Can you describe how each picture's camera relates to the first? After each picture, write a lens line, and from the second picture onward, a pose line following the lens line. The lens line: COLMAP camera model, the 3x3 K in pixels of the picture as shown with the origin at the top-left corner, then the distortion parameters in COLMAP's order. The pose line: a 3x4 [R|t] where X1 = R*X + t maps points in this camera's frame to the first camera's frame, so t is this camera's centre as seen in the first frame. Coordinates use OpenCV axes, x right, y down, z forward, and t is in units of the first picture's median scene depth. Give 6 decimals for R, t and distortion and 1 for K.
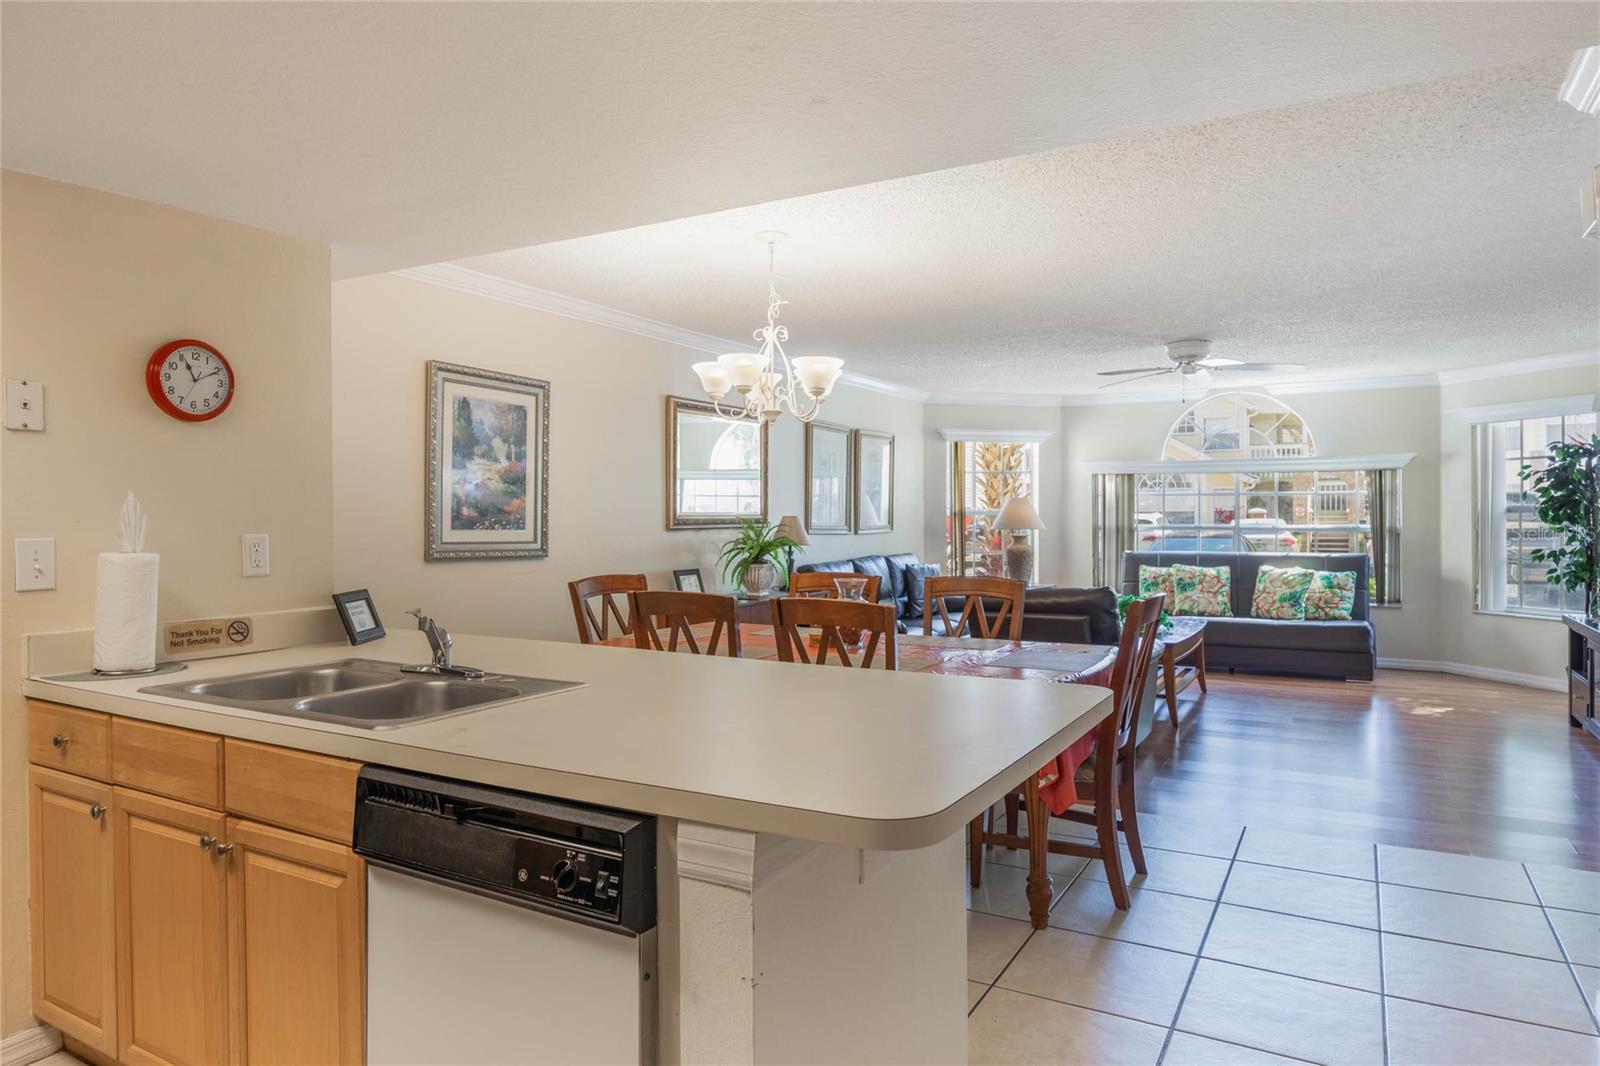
lens RADIAL K [[978.8, 0, 794.5], [0, 978.8, 523.3], [0, 0, 1]] dist [-0.002692, -0.000136]
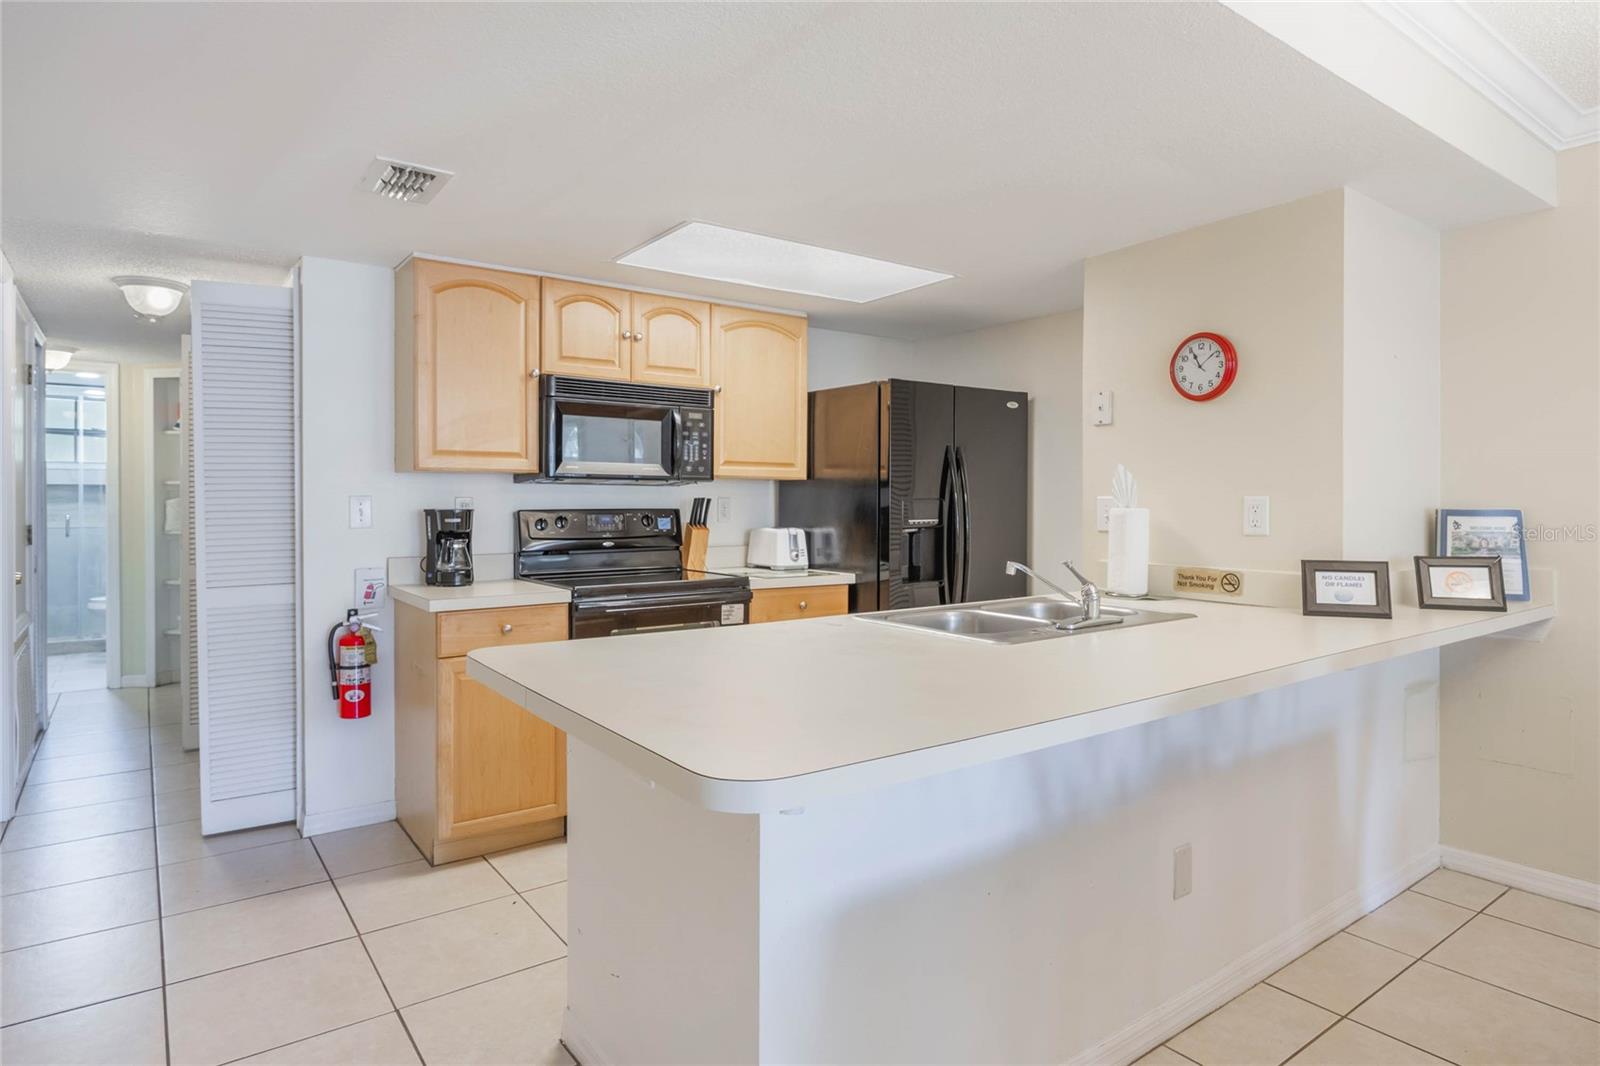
lens RADIAL K [[907.1, 0, 802.9], [0, 907.1, 509.8], [0, 0, 1]] dist [0.001080, -0.001456]
pose [[-0.399822, 0.014134, -0.916484, 0.330684], [-0.005839, 0.999822, 0.017966, 0.006410], [0.916574, 0.012535, -0.399669, 0.551112]]
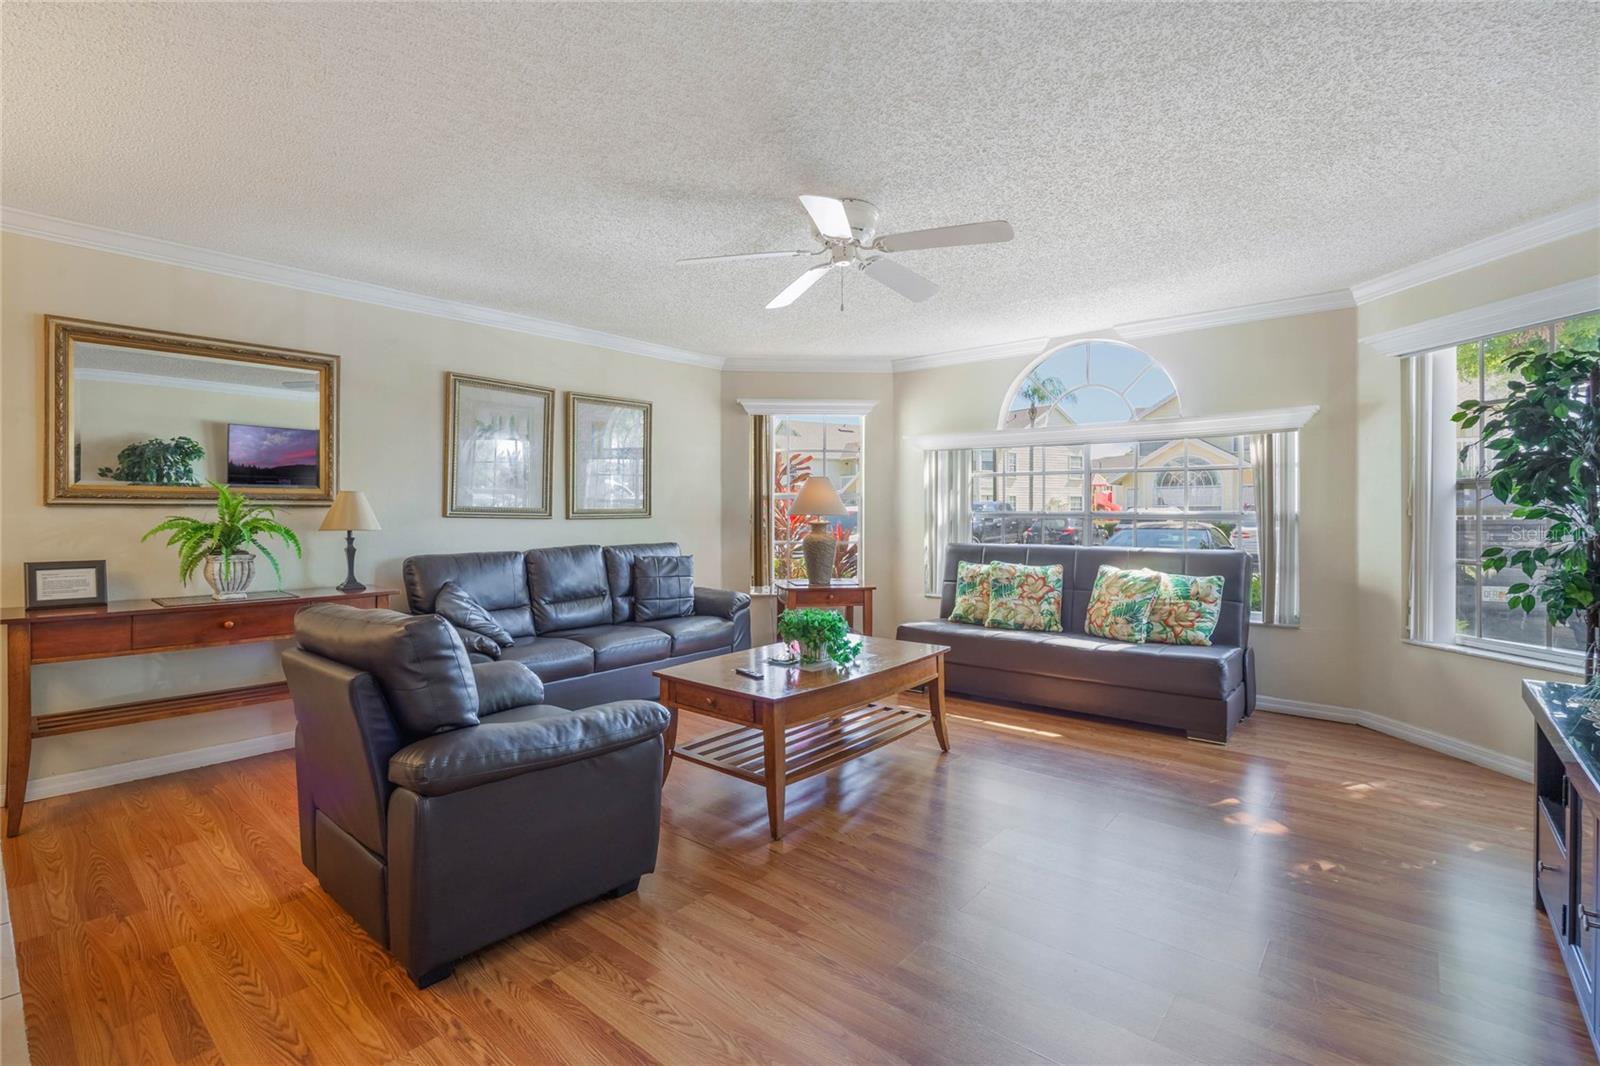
lens RADIAL K [[729.1, 0, 803.2], [0, 729.1, 511.3], [0, 0, 1]] dist [-0.012587, 0.000106]
pose [[0.983246, 0.004289, -0.182235, 0.600145], [-0.006141, 0.999935, -0.009601, 0.015537], [0.182182, 0.010559, 0.983208, 0.696818]]
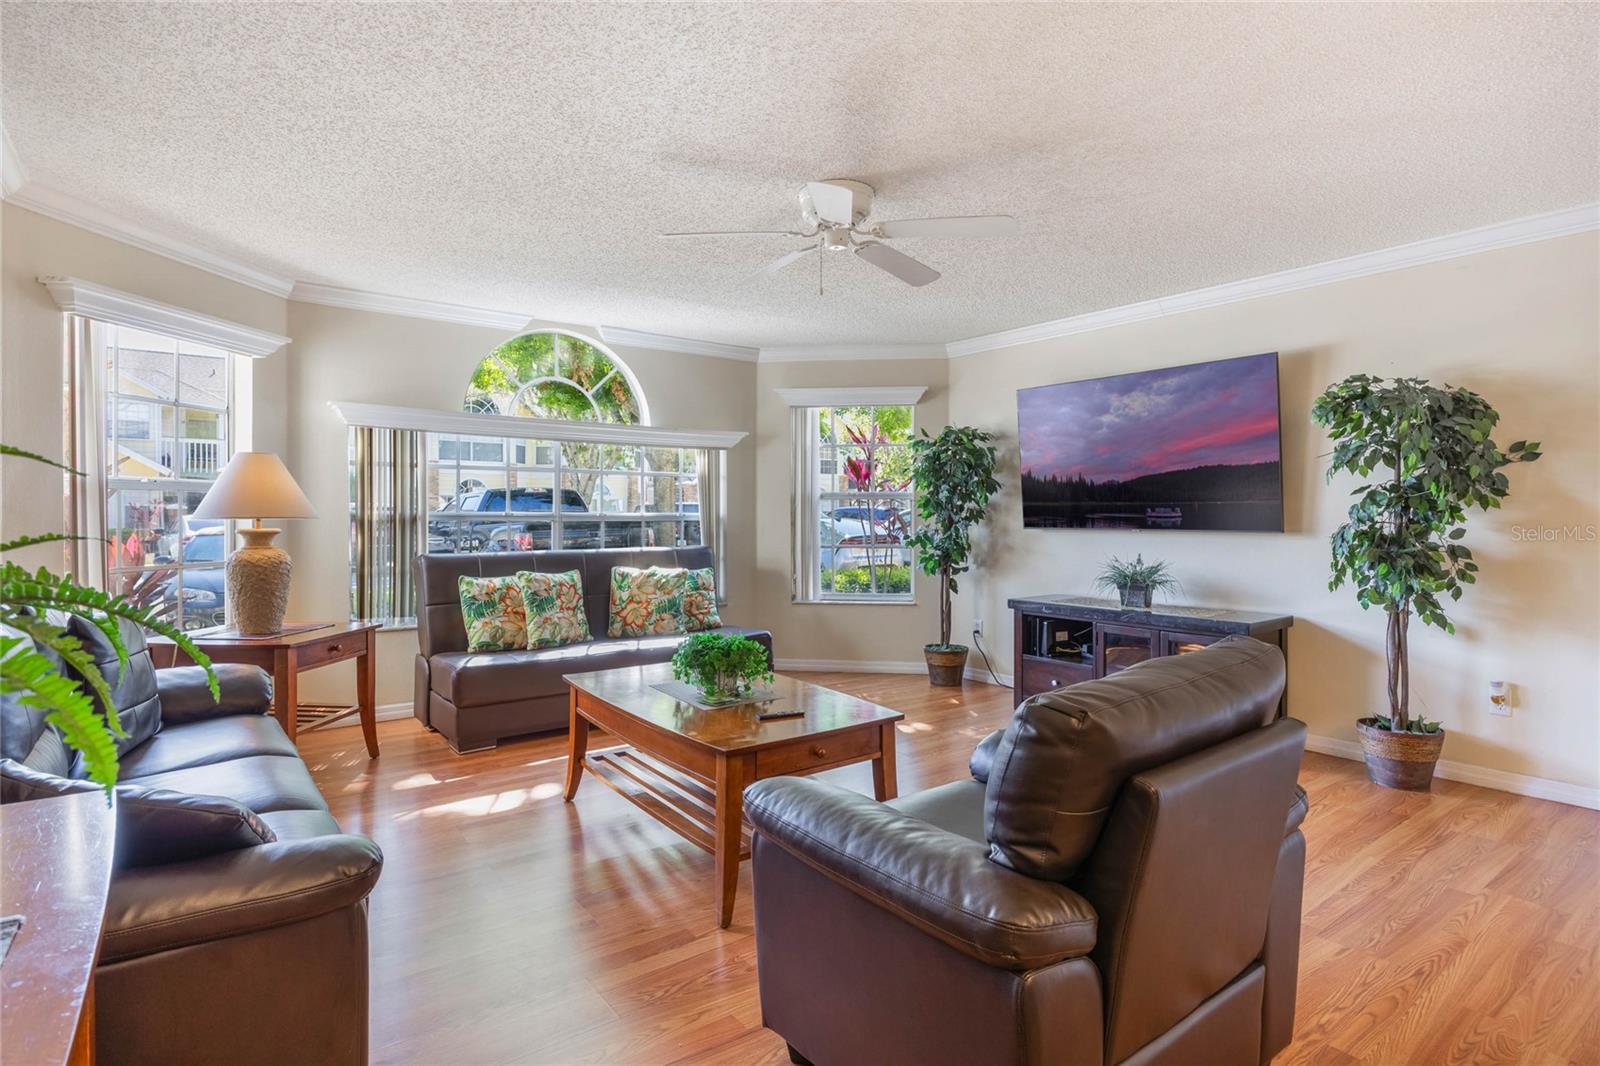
lens RADIAL K [[835.9, 0, 766.7], [0, 835.9, 508.5], [0, 0, 1]] dist [-0.000959, -0.000152]
pose [[0.405592, 0.010081, 0.913999, -0.099589], [0.004588, 0.999904, -0.013065, 0.013431], [-0.914043, 0.009492, 0.405507, 1.077600]]
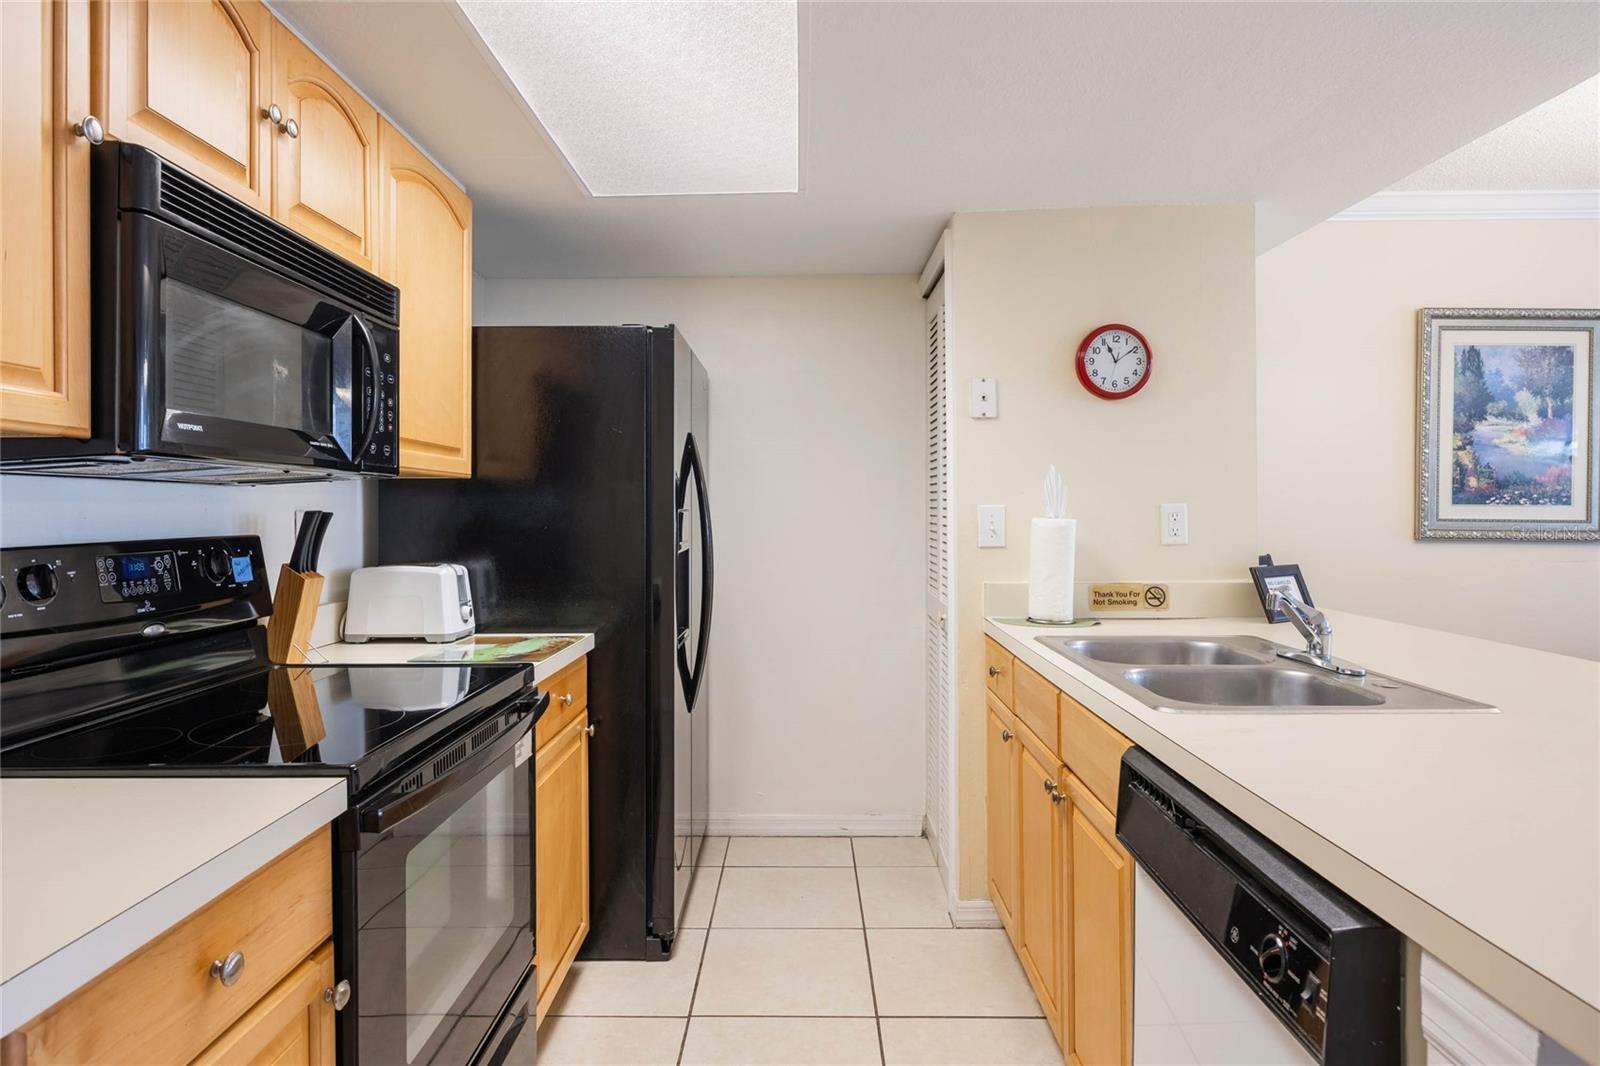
lens RADIAL K [[907.1, 0, 802.9], [0, 907.1, 509.8], [0, 0, 1]] dist [0.001080, -0.001456]
pose [[0.492504, 0.002004, -0.870308, 0.050817], [-0.001036, 0.999998, 0.001717, 0.009480], [0.870310, 0.000056, 0.492505, 0.111506]]
